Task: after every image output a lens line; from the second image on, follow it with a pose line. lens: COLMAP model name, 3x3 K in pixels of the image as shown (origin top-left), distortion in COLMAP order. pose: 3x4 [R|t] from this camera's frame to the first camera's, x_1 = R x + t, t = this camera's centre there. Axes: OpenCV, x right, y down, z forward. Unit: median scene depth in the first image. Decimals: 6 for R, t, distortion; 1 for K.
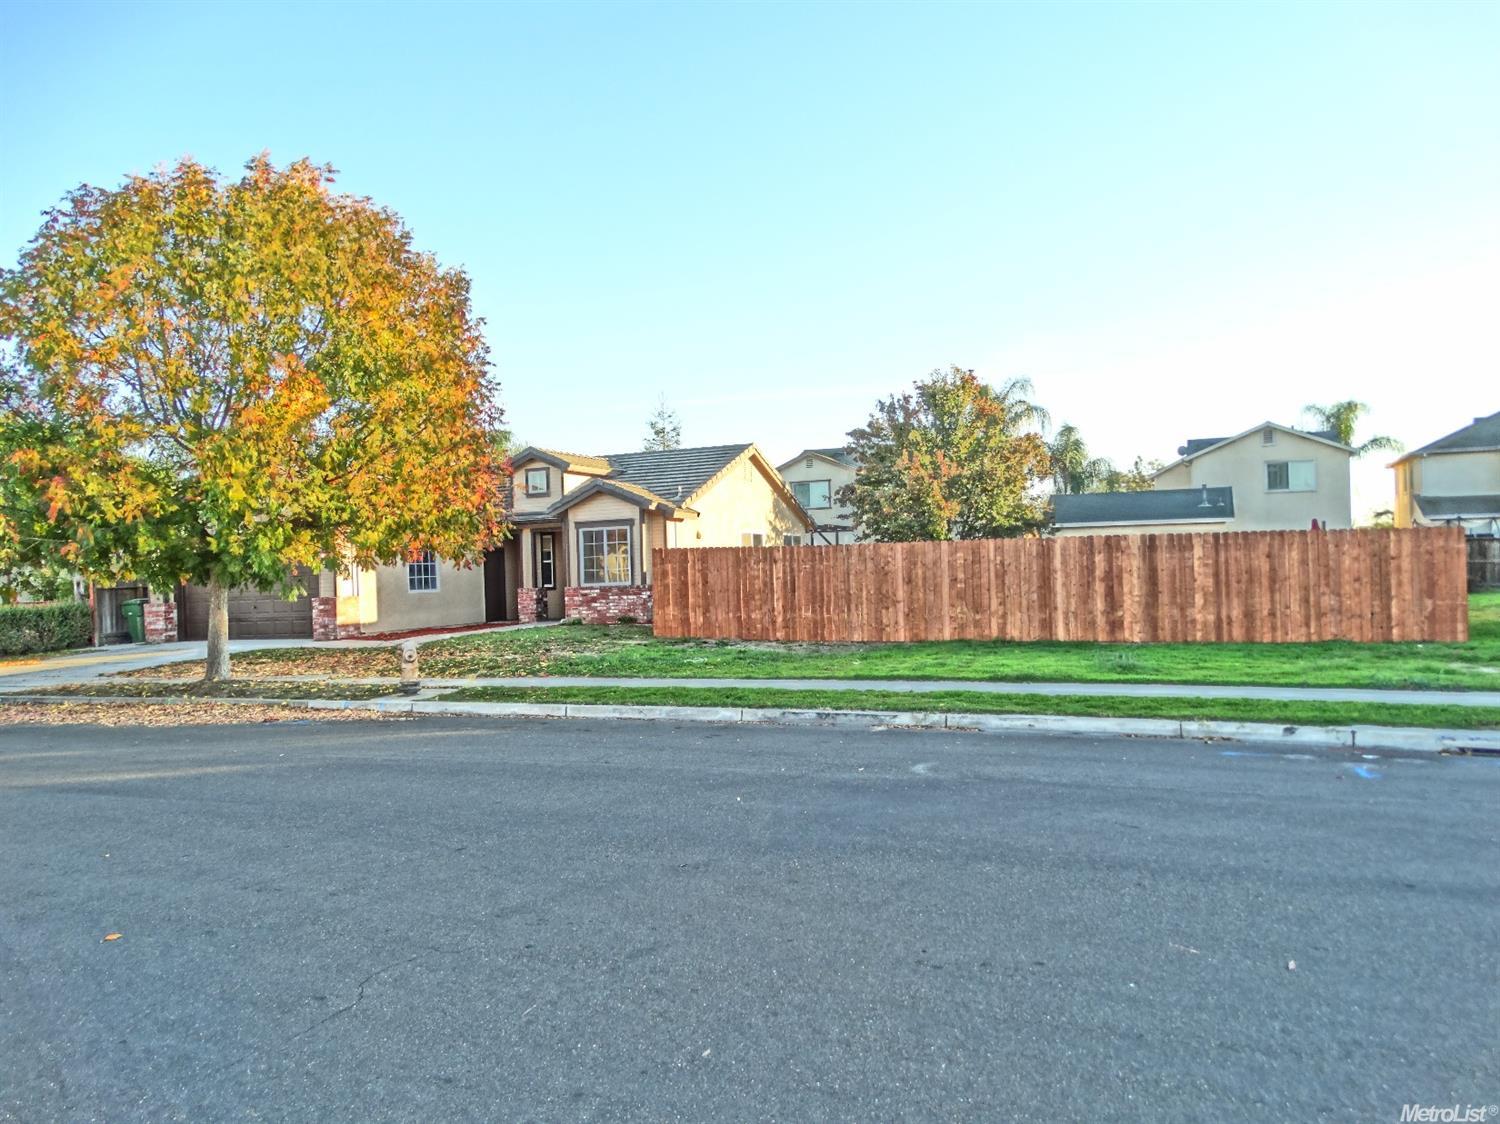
lens RADIAL K [[1062.1, 0, 750.0], [0, 1062.1, 562.0], [0, 0, 1]] dist [0.001839, 0.001417]
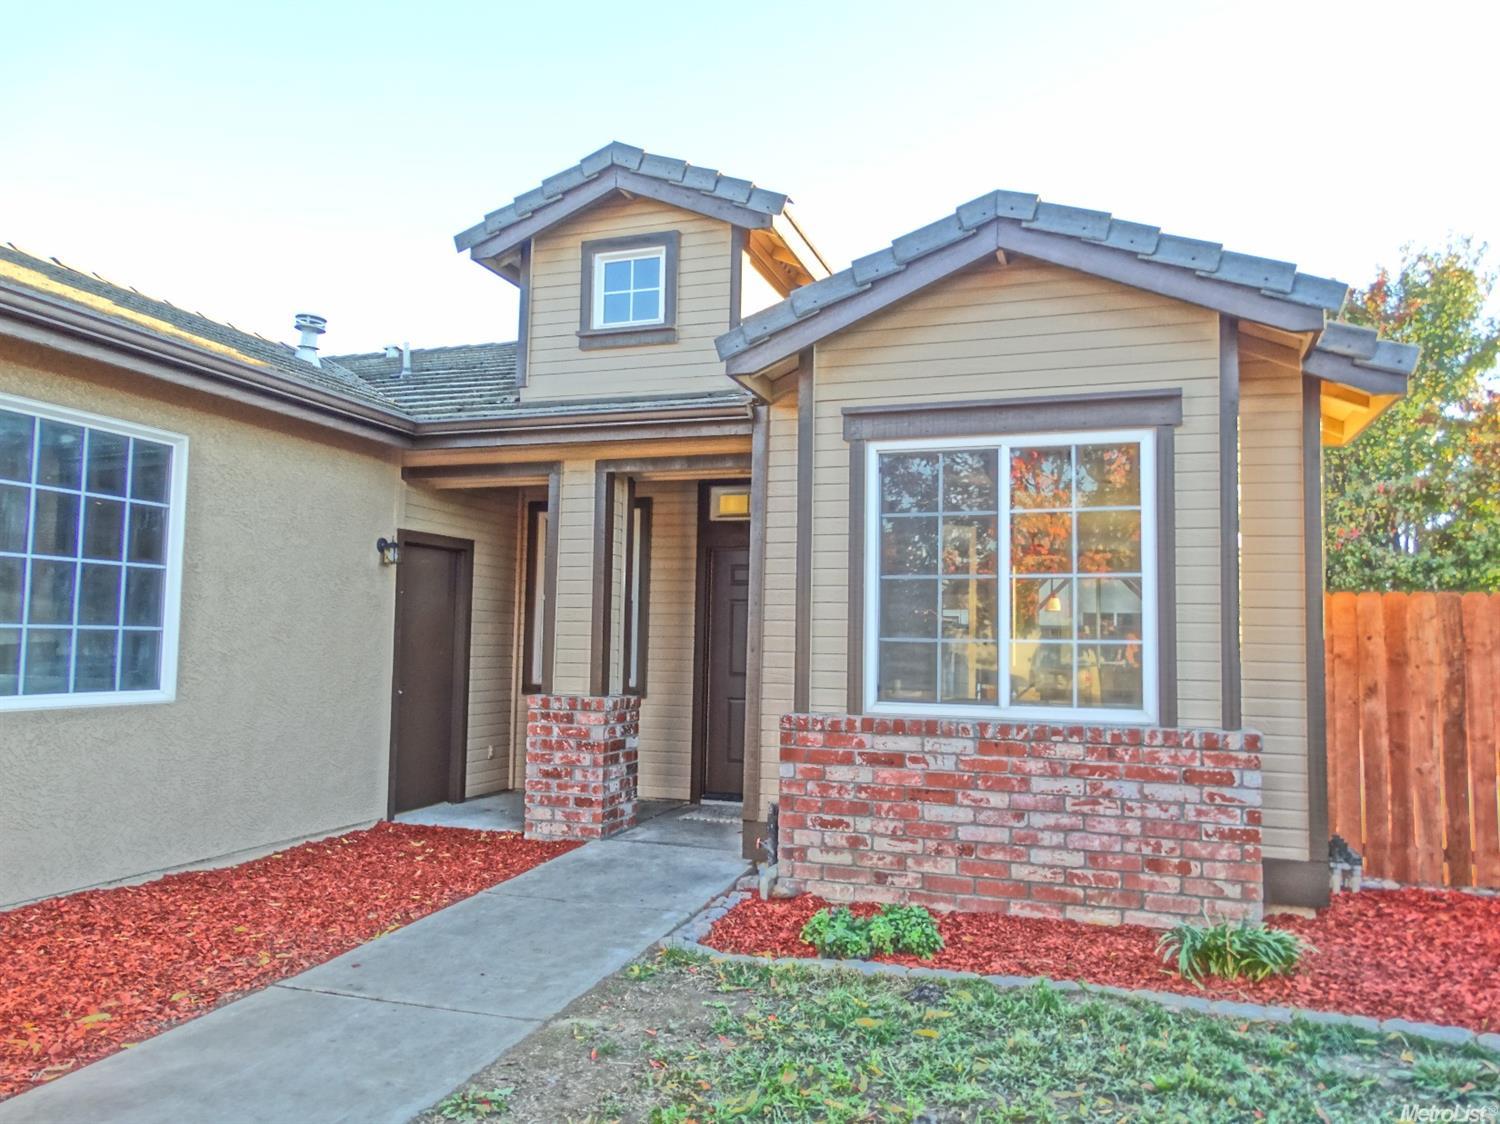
lens RADIAL K [[1069.9, 0, 751.7], [0, 1069.9, 557.5], [0, 0, 1]] dist [0.002069, -0.004255]
pose [[0.995641, 0.060490, 0.070995, -0.200064], [-0.055867, 0.996295, -0.065387, 0.007310], [-0.074688, 0.061136, 0.995331, 0.801221]]
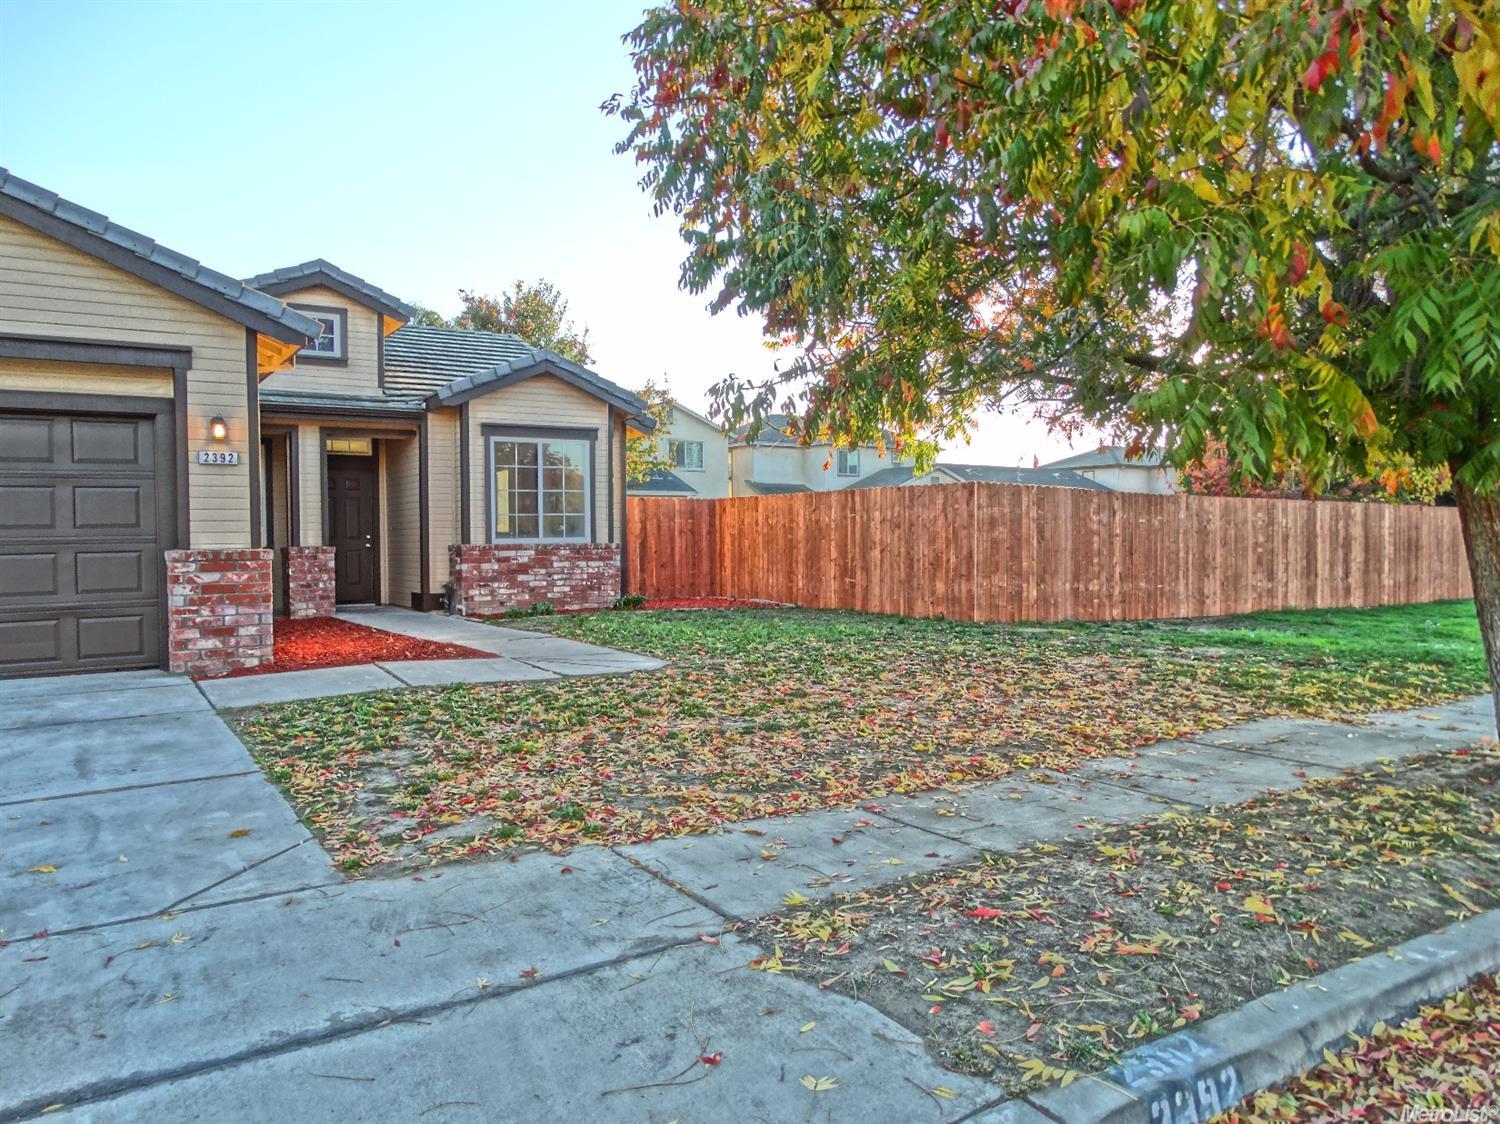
lens RADIAL K [[1076.8, 0, 752.7], [0, 1076.8, 560.0], [0, 0, 1]] dist [0.008642, 0.004001]
pose [[0.560190, 0.014330, 0.828240, -0.543396], [-0.023010, 0.999734, -0.001733, 0.029429], [-0.828045, -0.018087, 0.560370, 0.592287]]
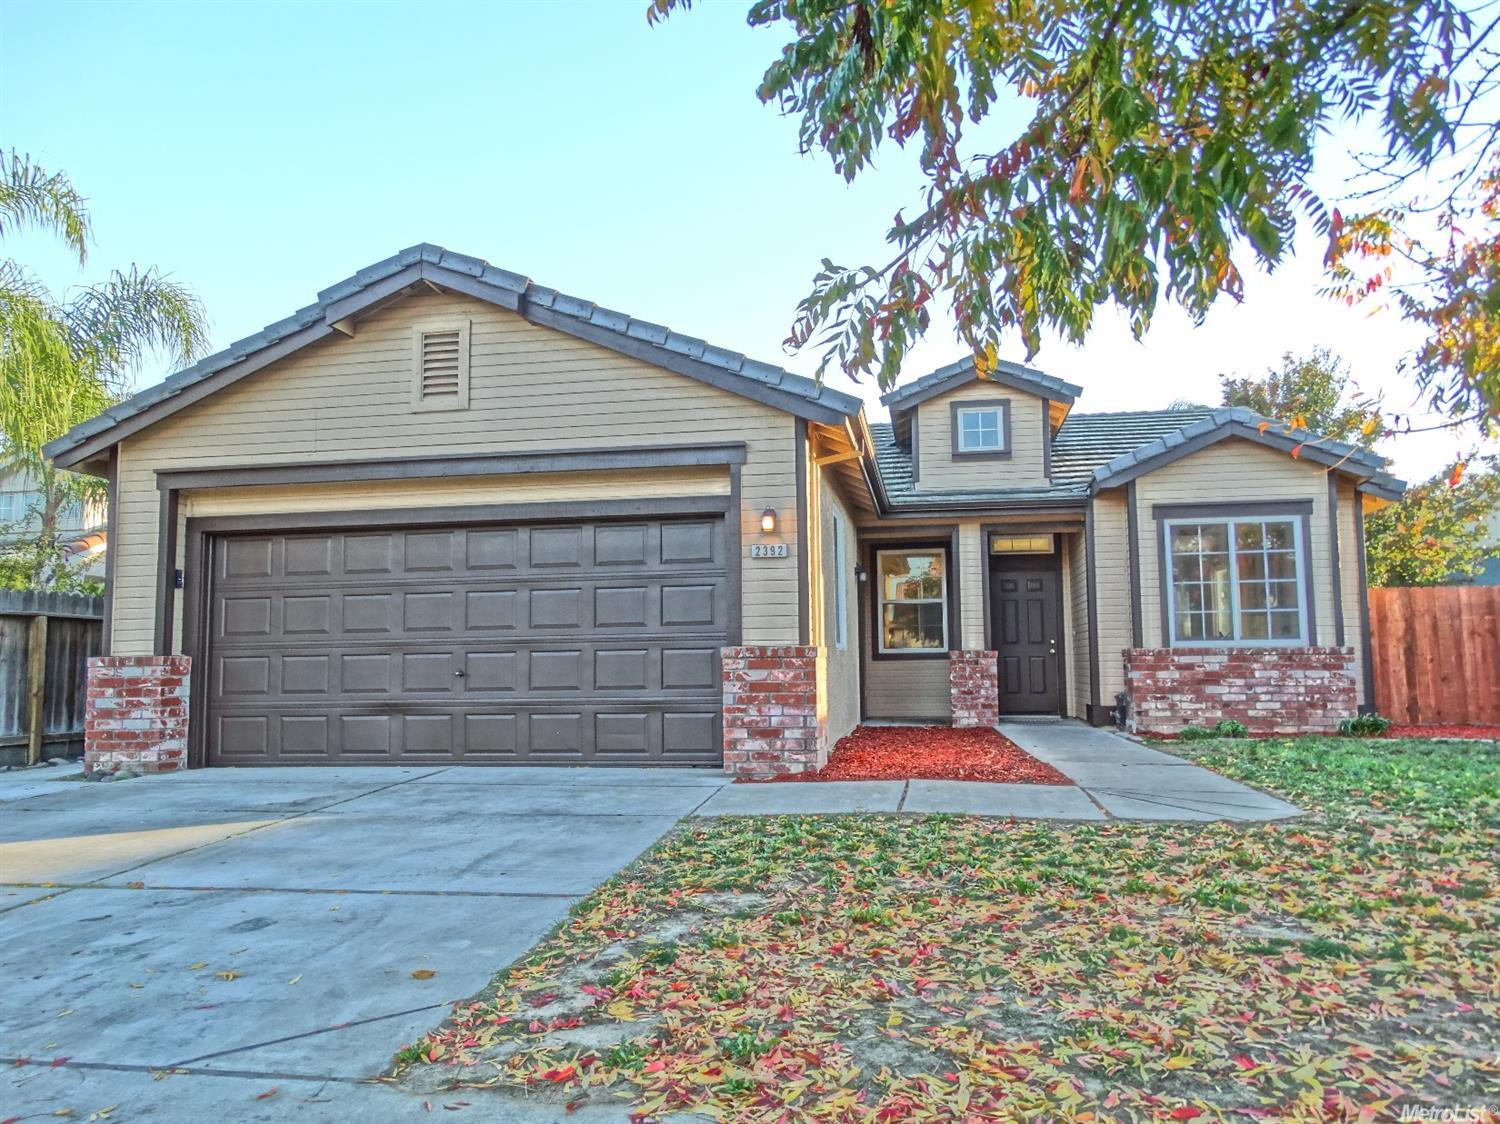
lens RADIAL K [[1076.8, 0, 752.7], [0, 1076.8, 560.0], [0, 0, 1]] dist [0.008642, 0.004001]
pose [[0.971743, 0.050743, 0.230523, -0.441926], [-0.030984, 0.995591, -0.088541, 0.032310], [-0.234000, 0.078896, 0.969030, 0.606096]]
